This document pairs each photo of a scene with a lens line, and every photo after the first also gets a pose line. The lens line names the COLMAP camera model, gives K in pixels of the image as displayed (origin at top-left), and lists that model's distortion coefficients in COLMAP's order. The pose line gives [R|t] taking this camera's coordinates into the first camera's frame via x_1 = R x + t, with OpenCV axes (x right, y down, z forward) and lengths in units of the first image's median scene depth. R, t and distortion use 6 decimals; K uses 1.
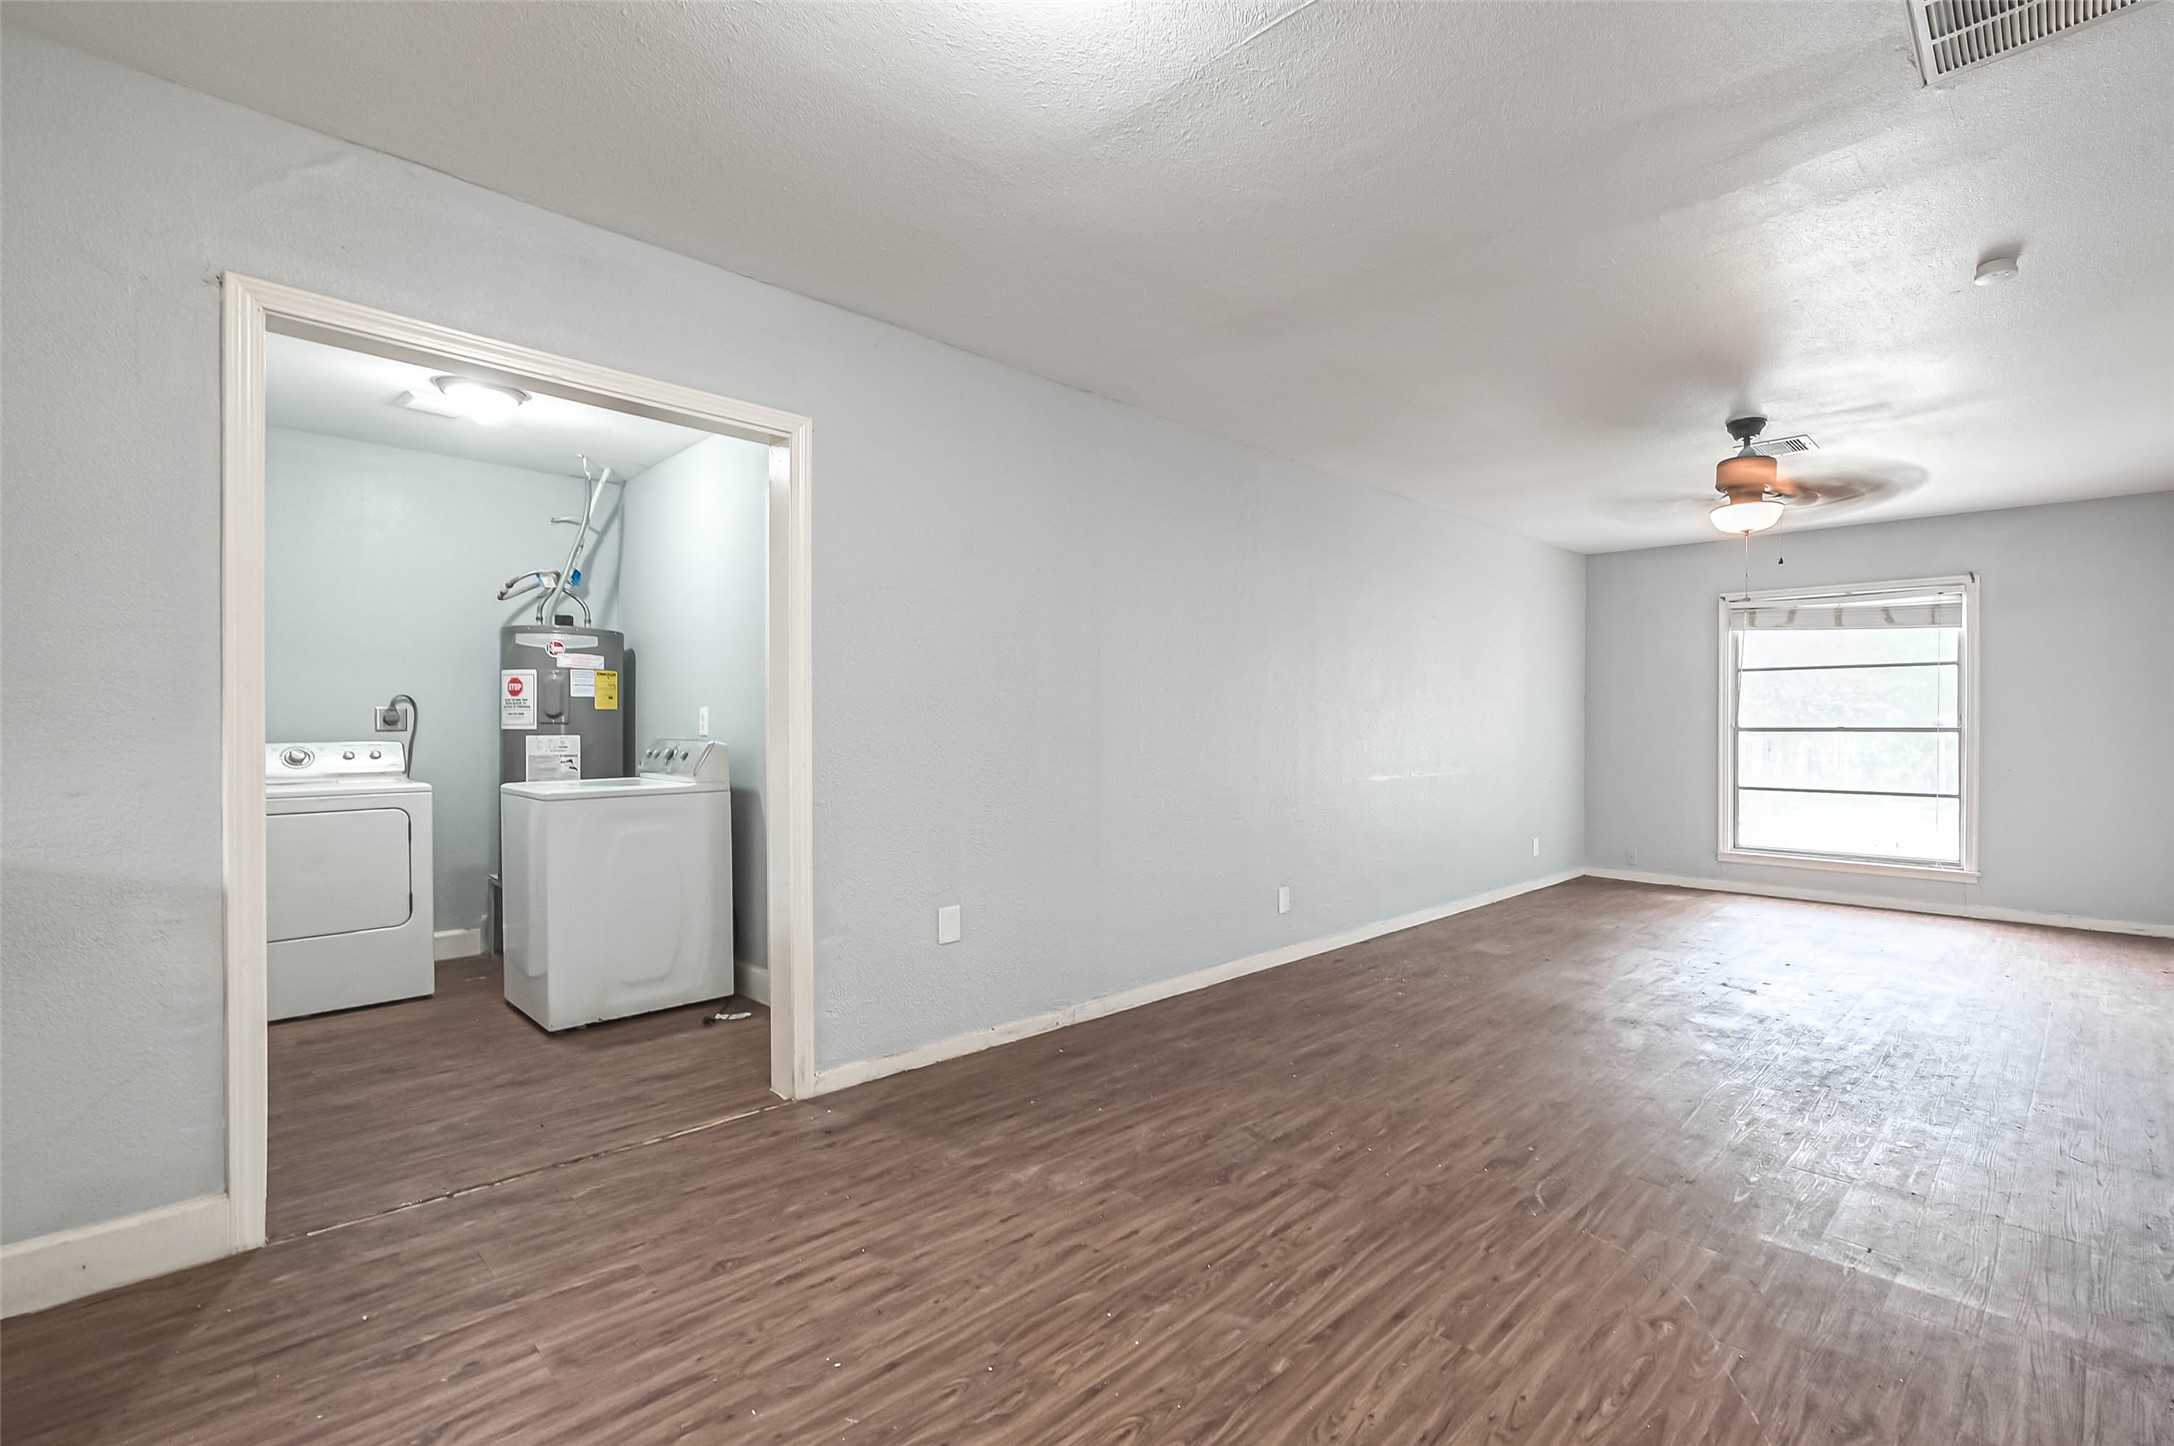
lens RADIAL K [[925.2, 0, 1088.3], [0, 925.2, 730.6], [0, 0, 1]] dist [-0.003239, -0.000244]
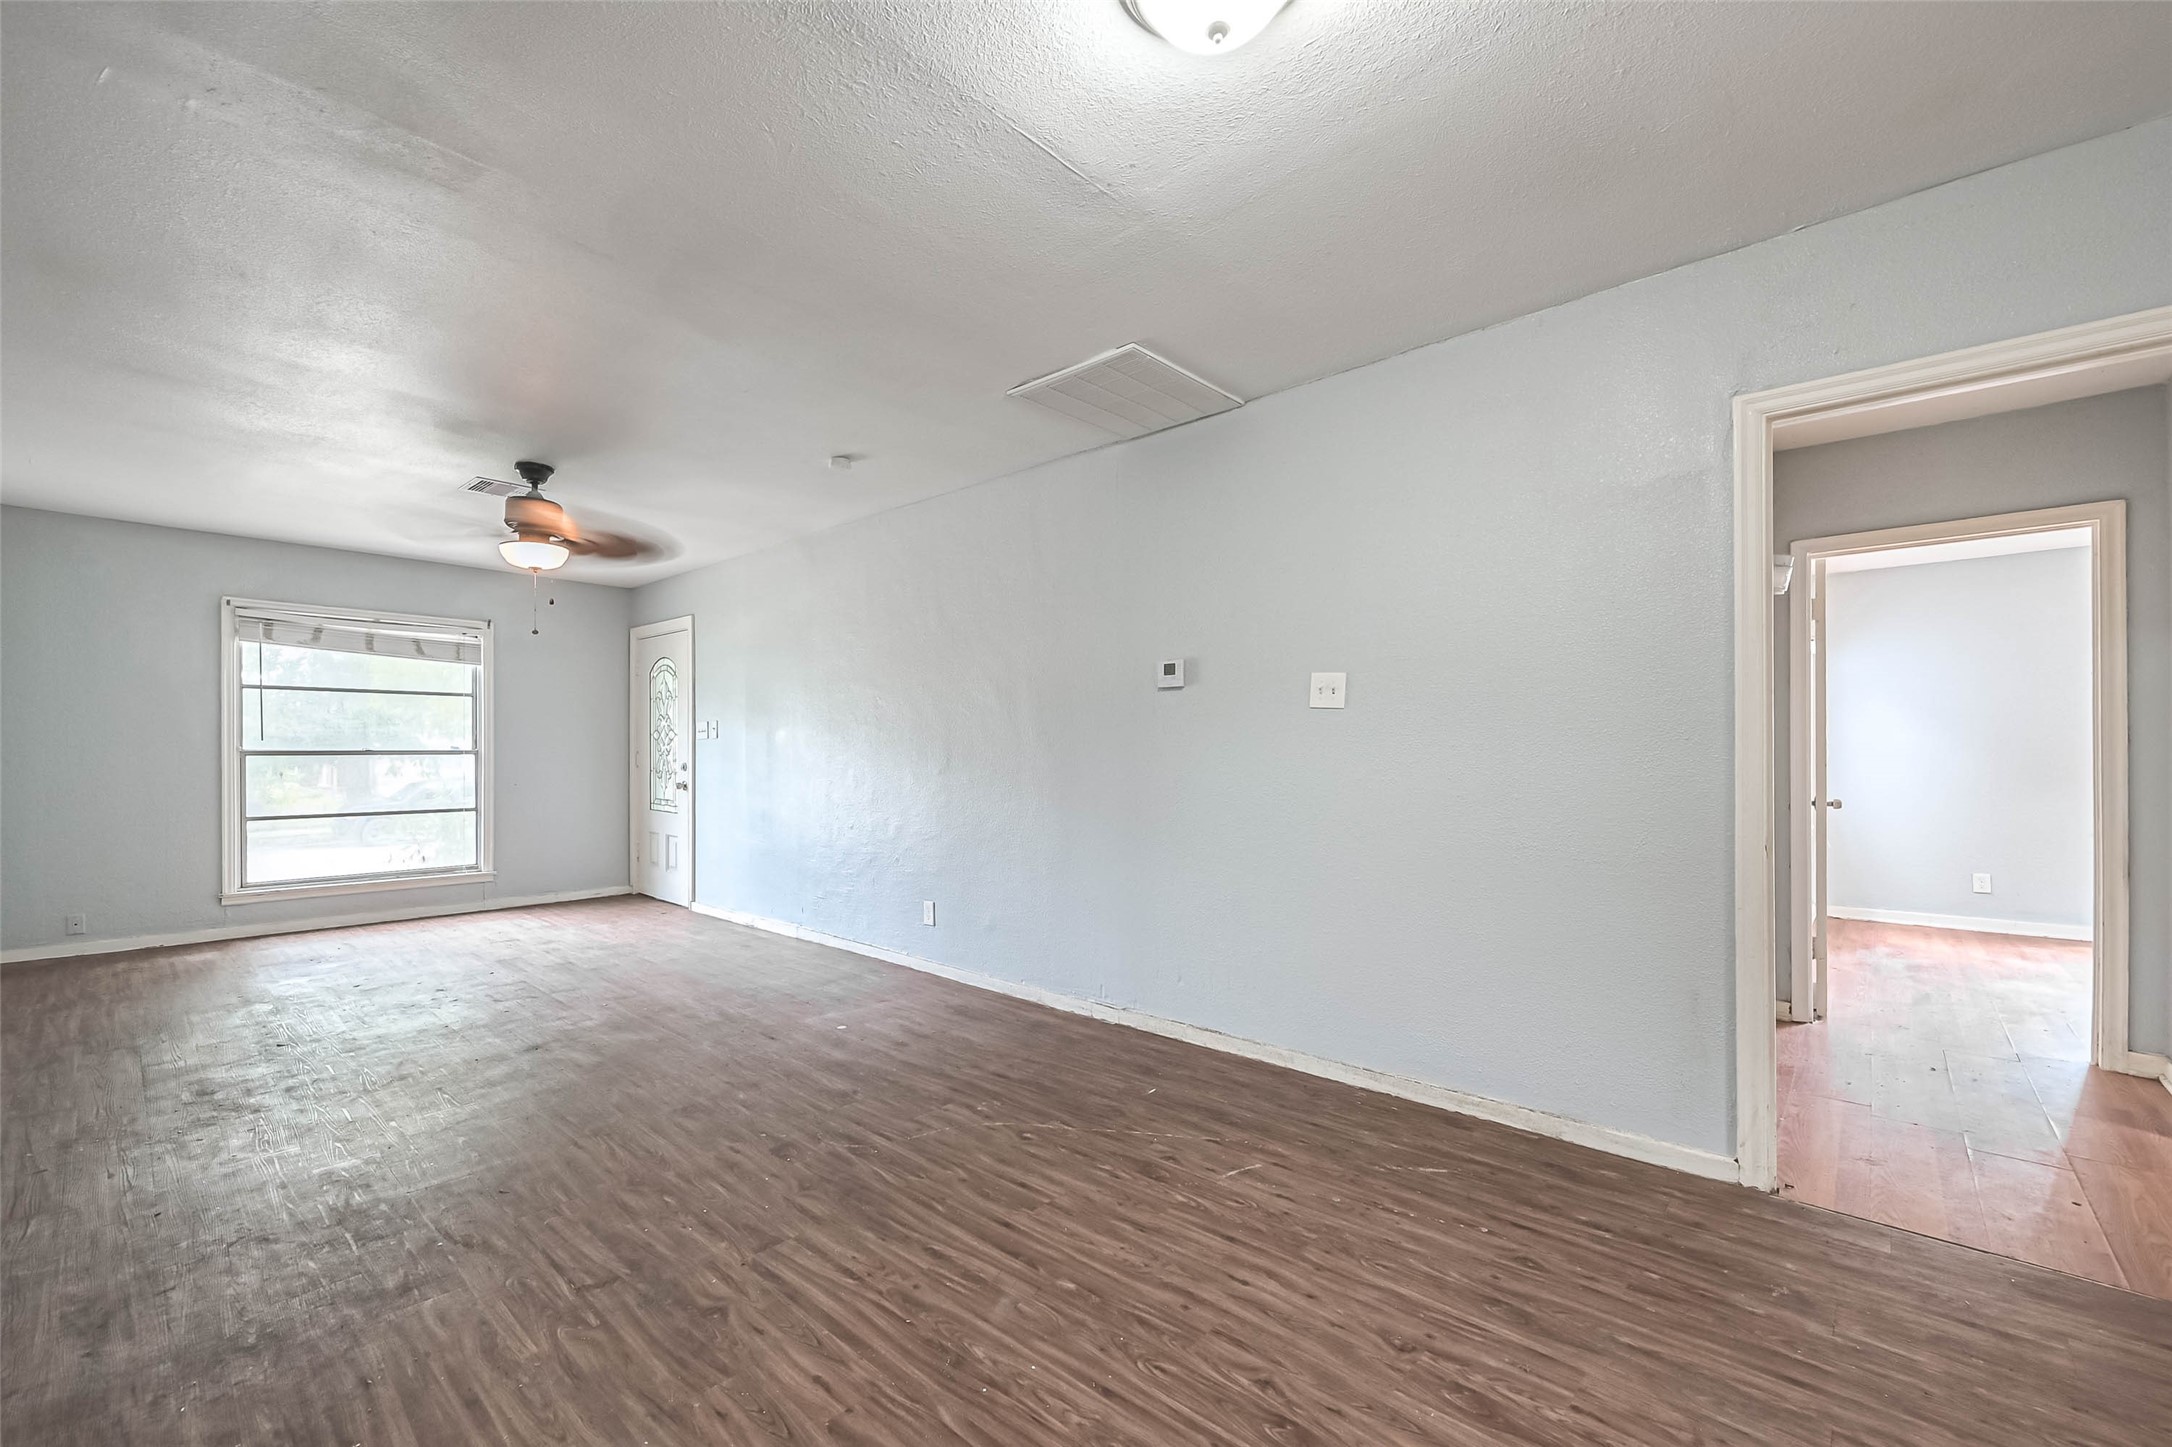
lens RADIAL K [[940.8, 0, 1081.5], [0, 940.8, 740.3], [0, 0, 1]] dist [0.000999, 0.000197]
pose [[-0.064618, 0.007331, 0.997883, -0.326215], [0.004984, 0.999963, -0.007024, -0.004087], [-0.997898, 0.004519, -0.064653, 0.337395]]
